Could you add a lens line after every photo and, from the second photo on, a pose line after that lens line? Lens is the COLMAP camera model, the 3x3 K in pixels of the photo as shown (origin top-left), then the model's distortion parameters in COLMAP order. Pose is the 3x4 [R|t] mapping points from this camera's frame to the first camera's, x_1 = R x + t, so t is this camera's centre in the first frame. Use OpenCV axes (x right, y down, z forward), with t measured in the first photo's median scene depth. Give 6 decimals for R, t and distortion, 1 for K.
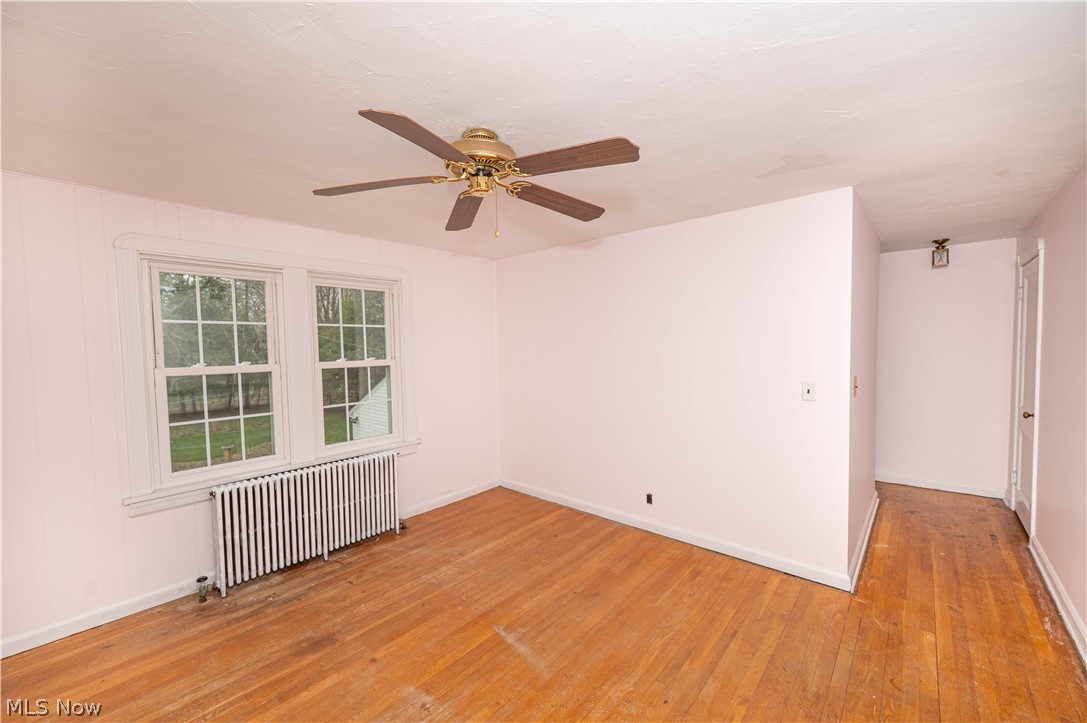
lens RADIAL K [[432.2, 0, 541.2], [0, 432.2, 361.8], [0, 0, 1]] dist [-0.002099, -0.000236]
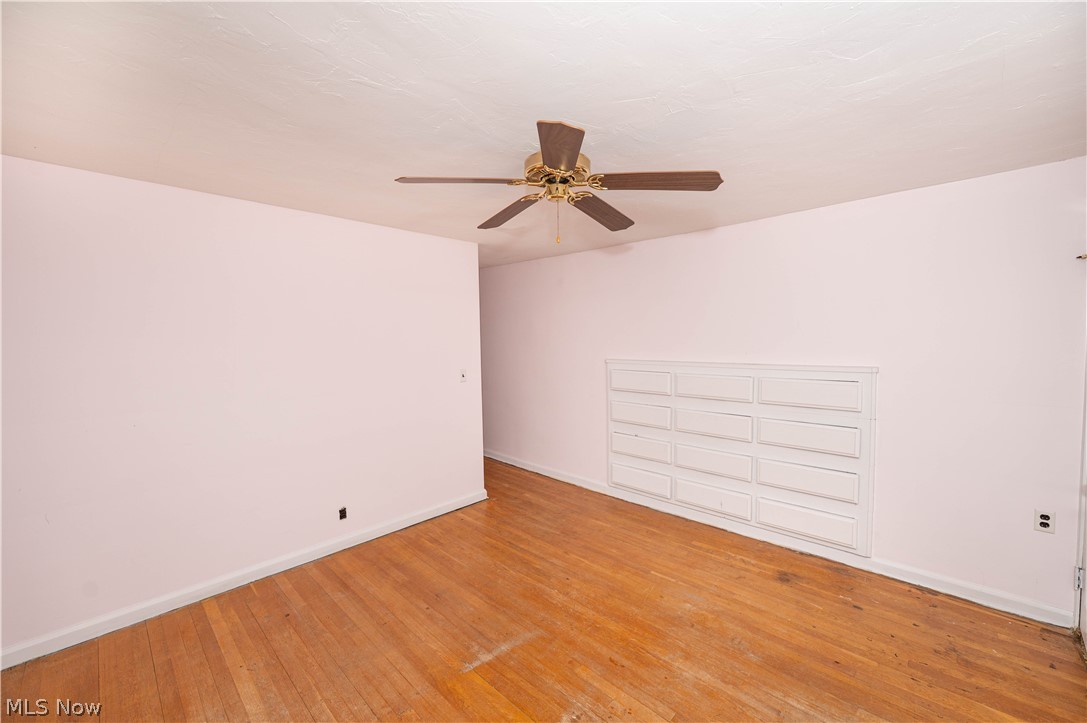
lens RADIAL K [[432.2, 0, 541.2], [0, 432.2, 361.8], [0, 0, 1]] dist [-0.002099, -0.000236]
pose [[0.039338, -0.044036, 0.998255, -0.738322], [0.054562, 0.997633, 0.041859, -0.022925], [-0.997735, 0.052820, 0.041648, 0.614254]]
